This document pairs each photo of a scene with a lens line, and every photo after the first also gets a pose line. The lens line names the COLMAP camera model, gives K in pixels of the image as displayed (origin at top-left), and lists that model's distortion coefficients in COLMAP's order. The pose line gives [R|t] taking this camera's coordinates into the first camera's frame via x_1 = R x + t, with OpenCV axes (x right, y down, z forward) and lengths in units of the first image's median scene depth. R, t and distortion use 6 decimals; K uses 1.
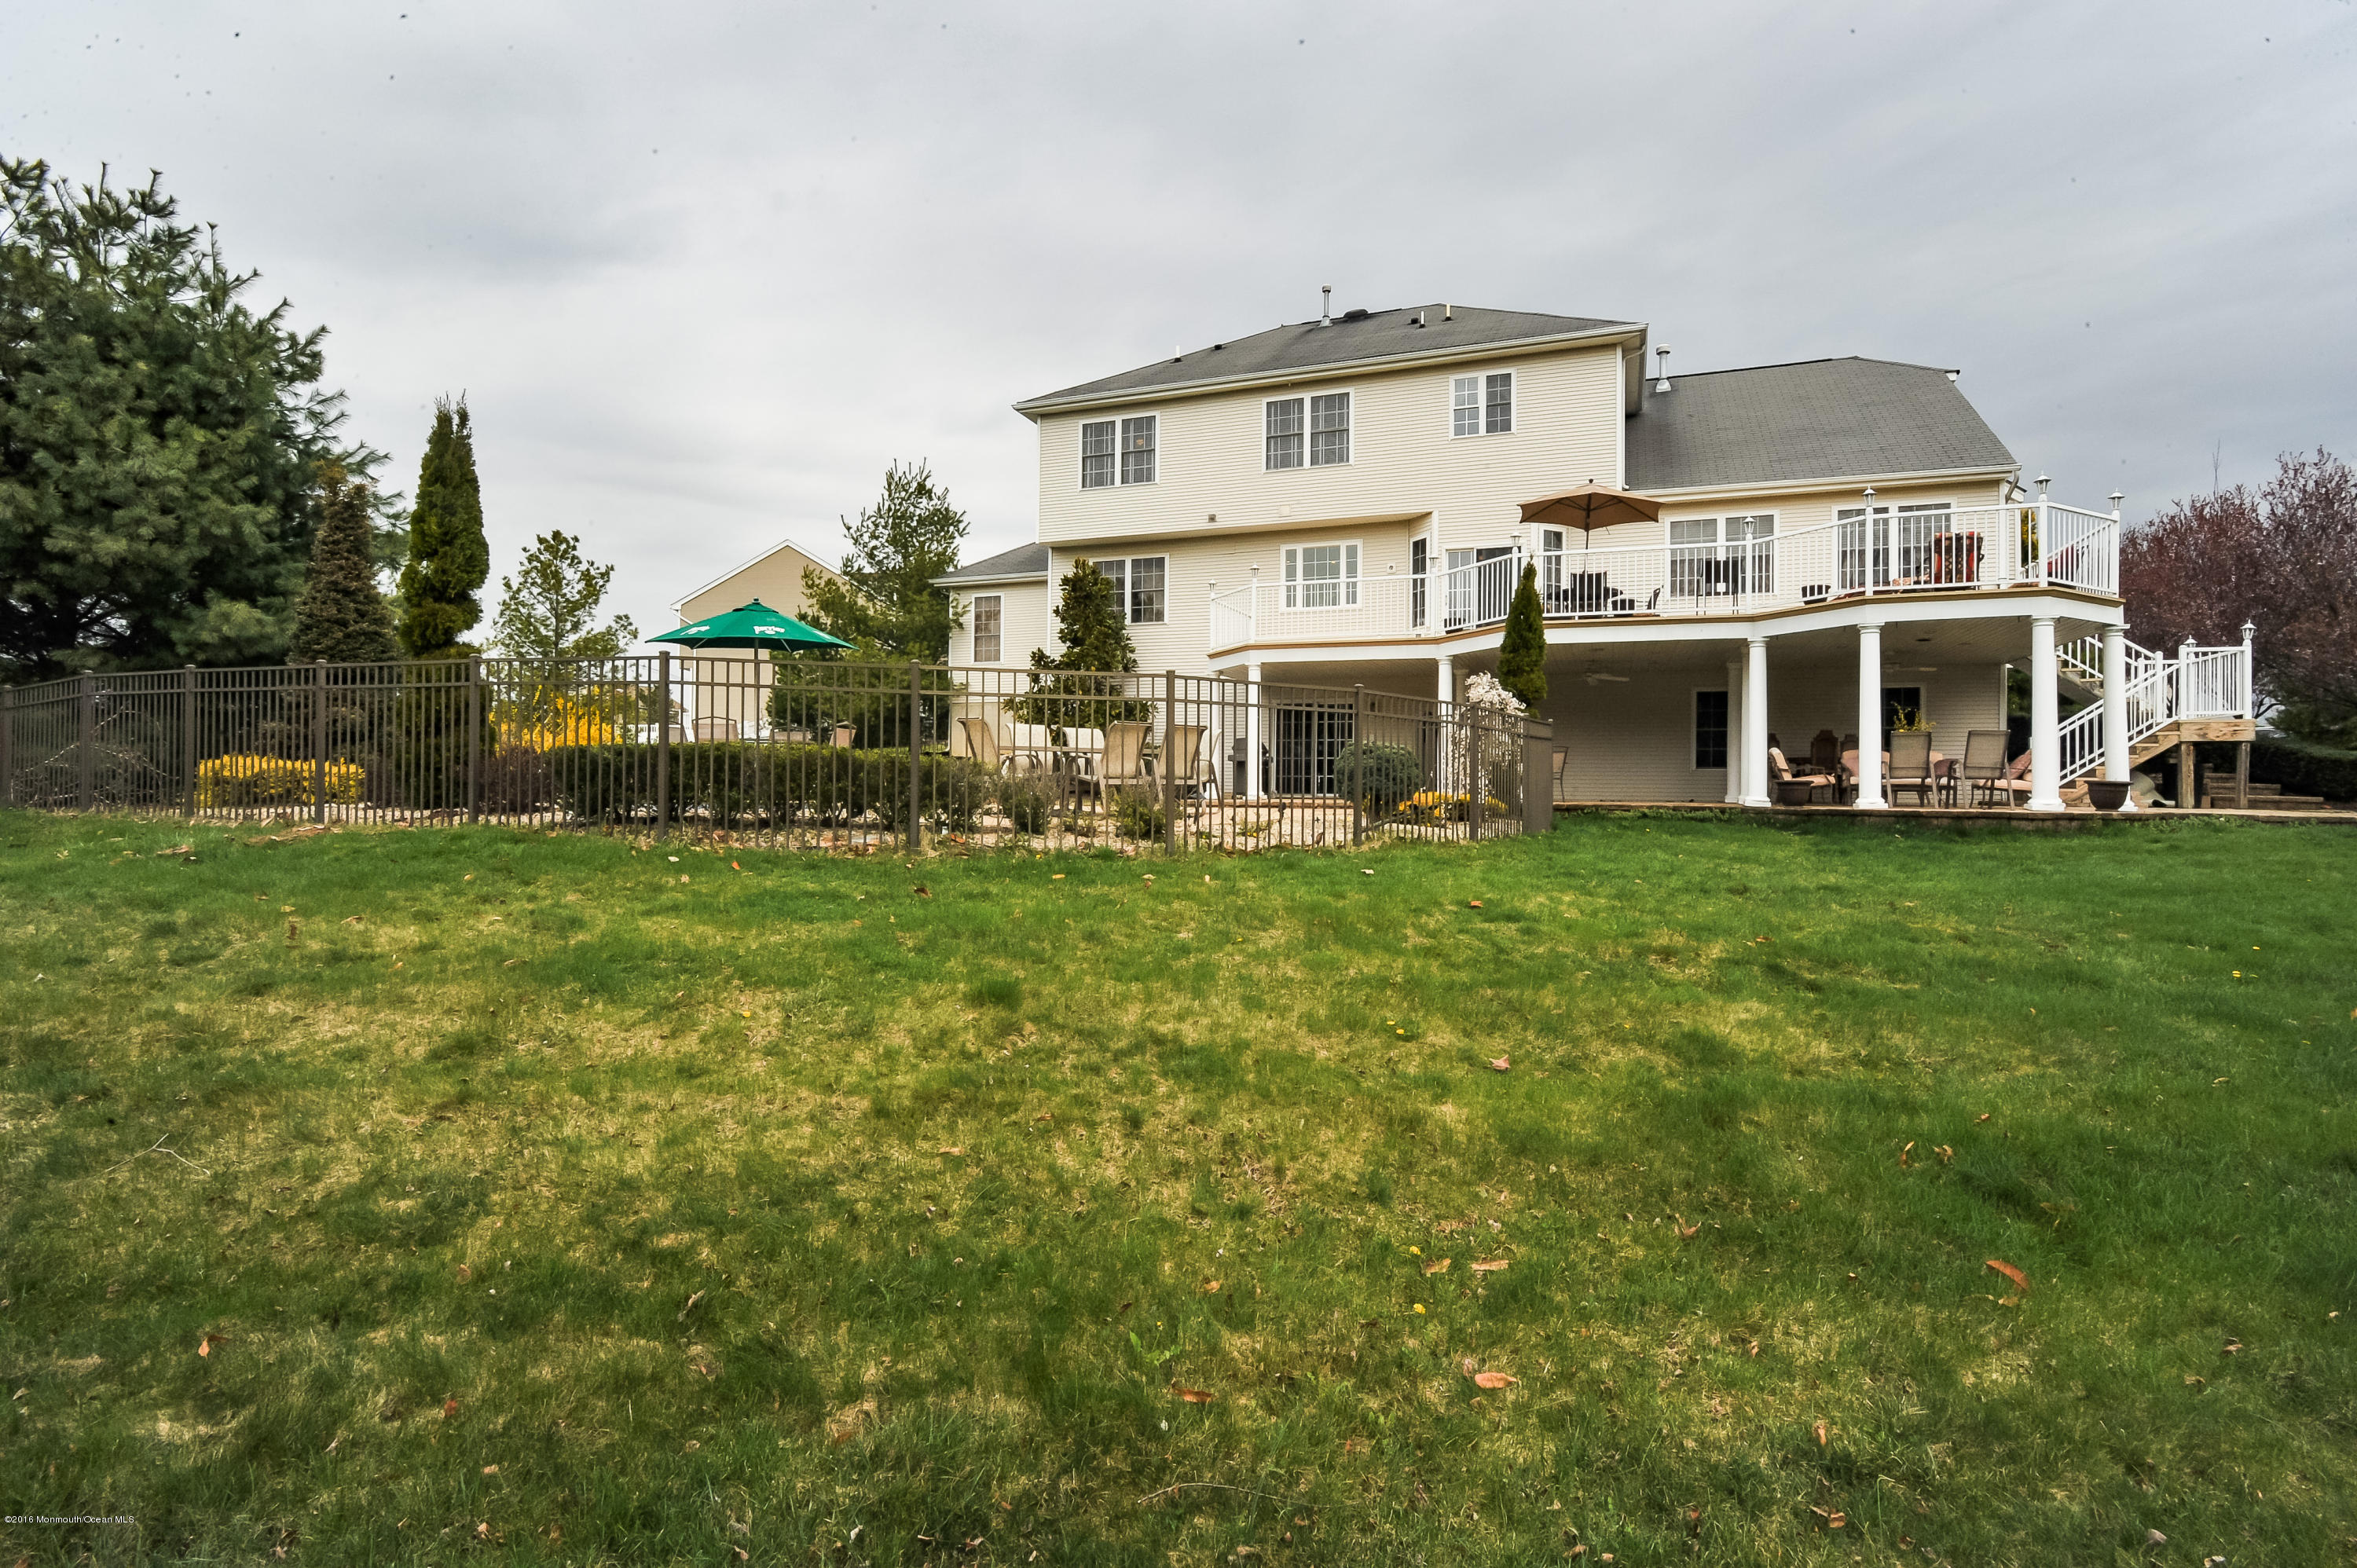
lens RADIAL K [[1147.0, 0, 1175.7], [0, 1147.0, 796.2], [0, 0, 1]] dist [-0.015782, -0.000818]
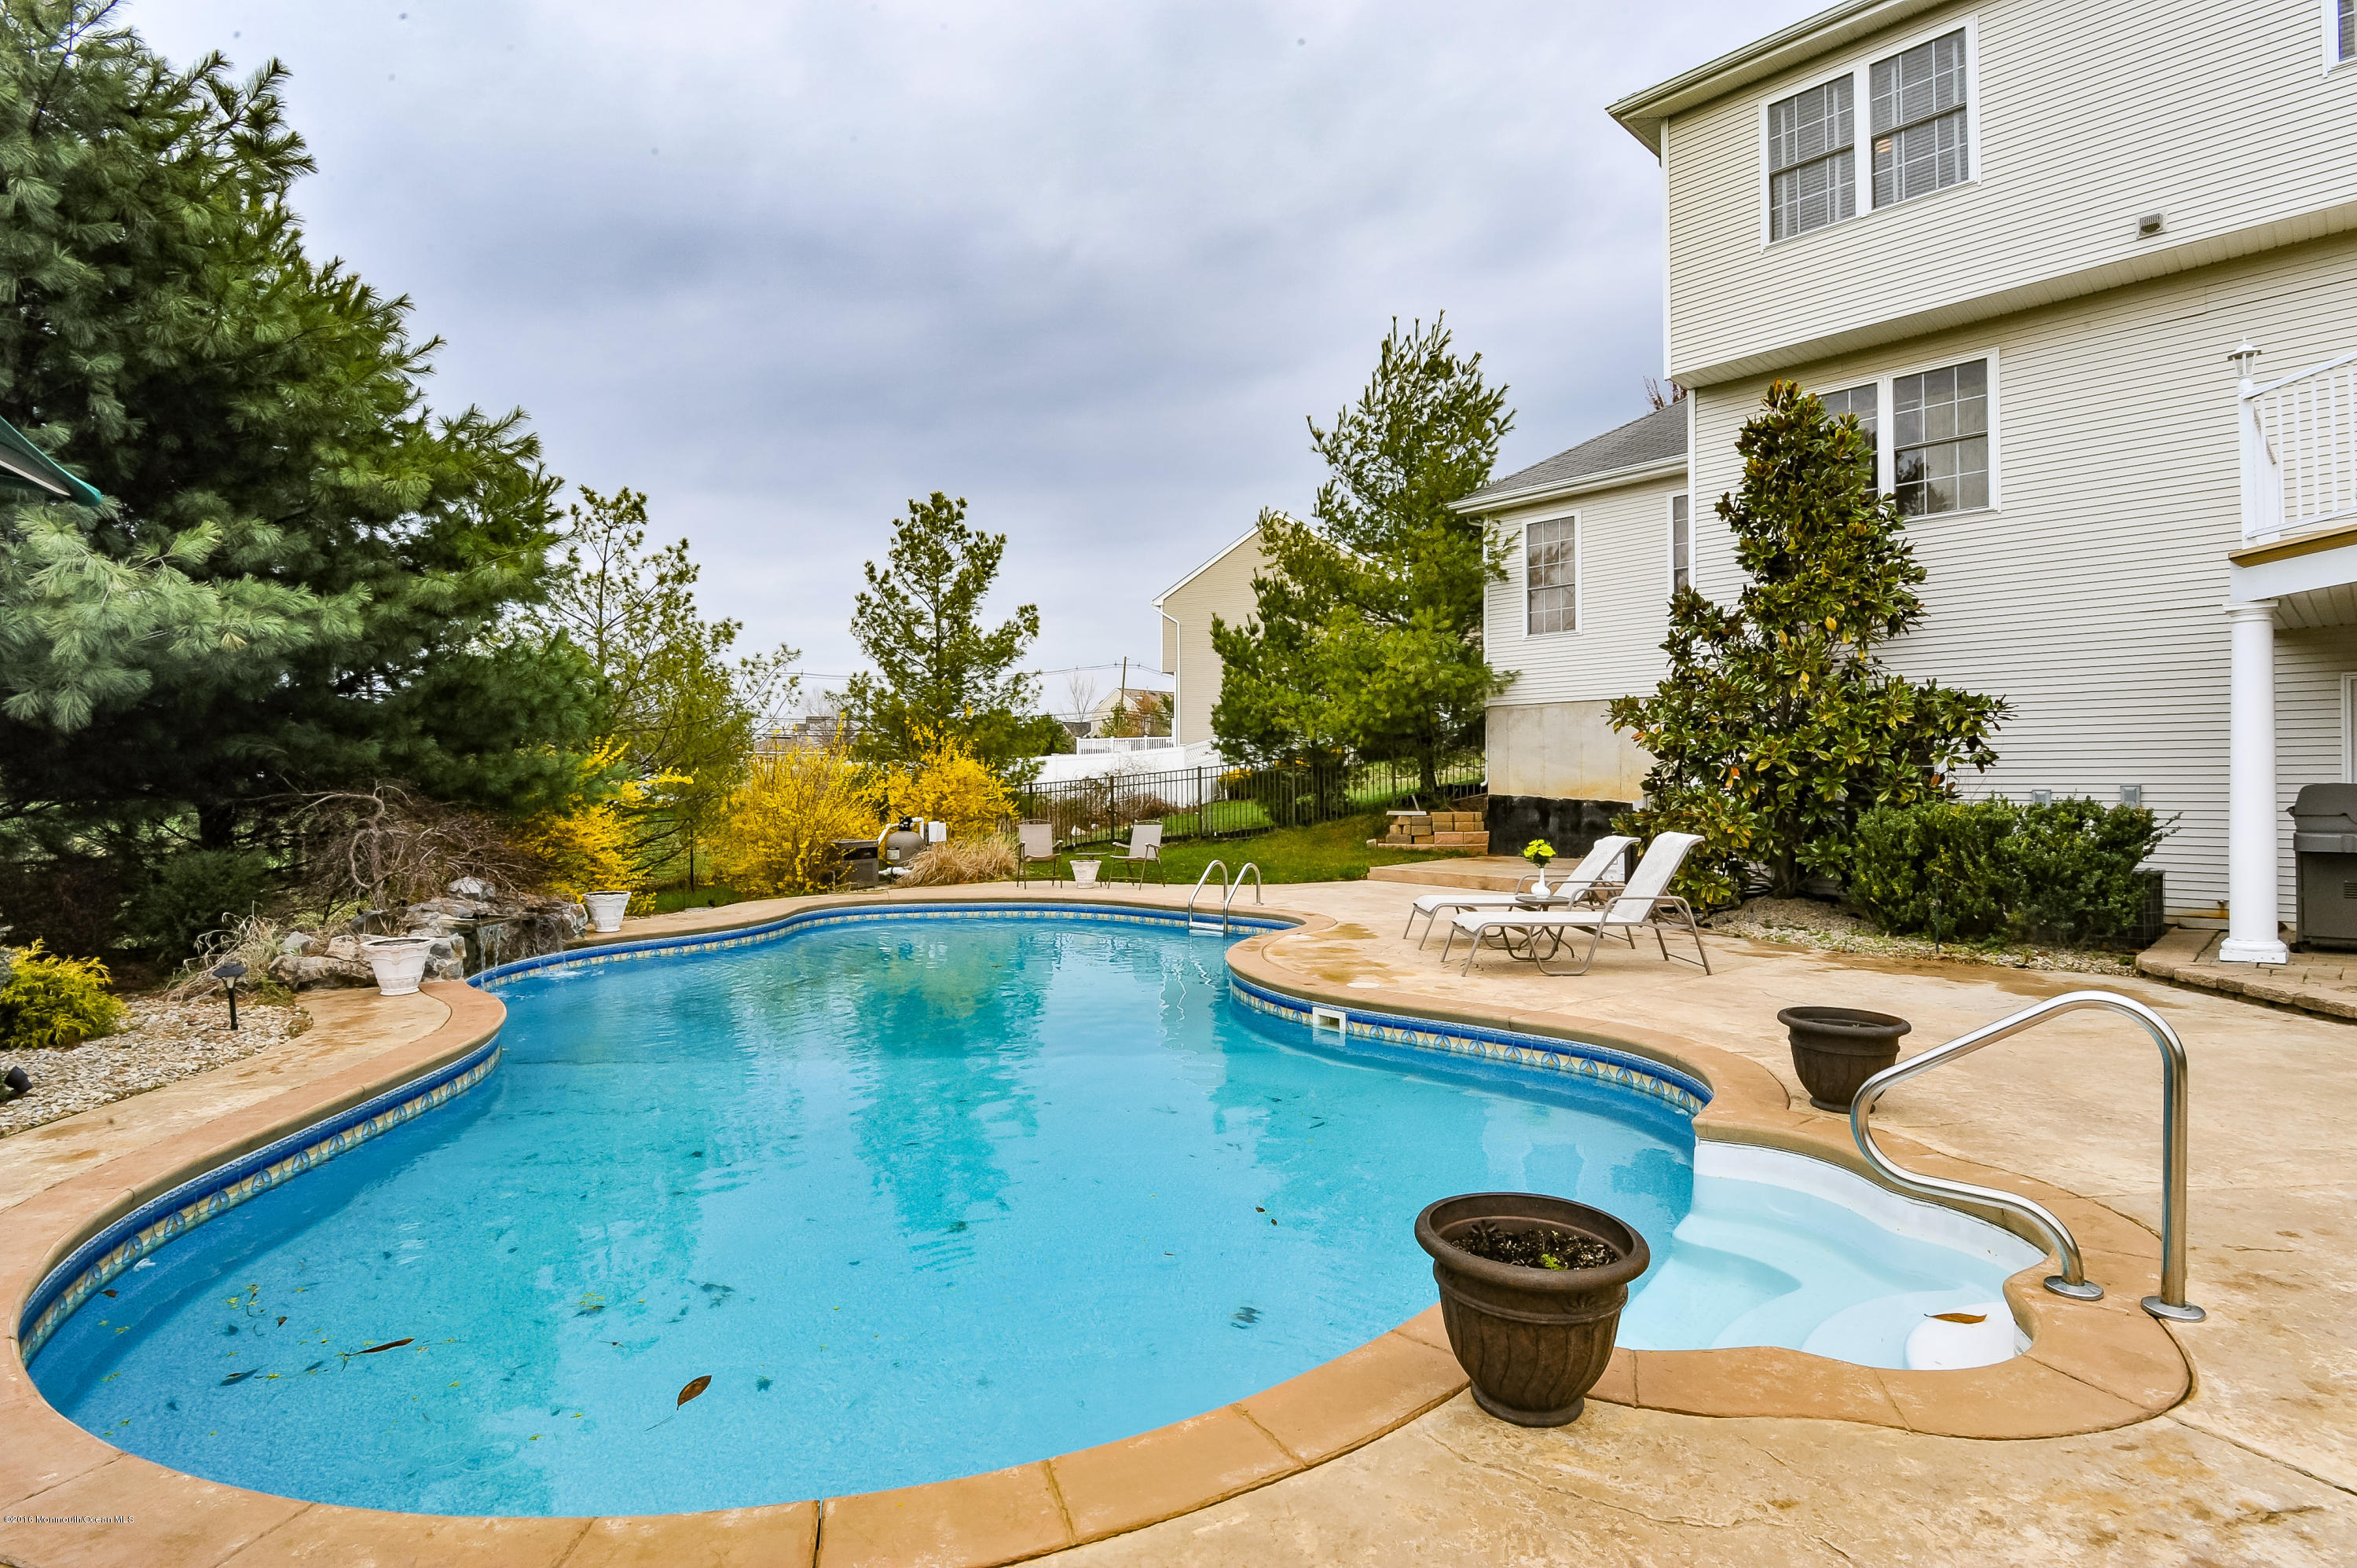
lens RADIAL K [[1147.0, 0, 1175.7], [0, 1147.0, 796.2], [0, 0, 1]] dist [-0.015782, -0.000818]
pose [[0.897976, -0.006893, -0.439991, -0.080304], [0.011267, 0.999910, 0.007330, -0.040932], [0.439901, -0.011539, 0.897972, 0.395030]]
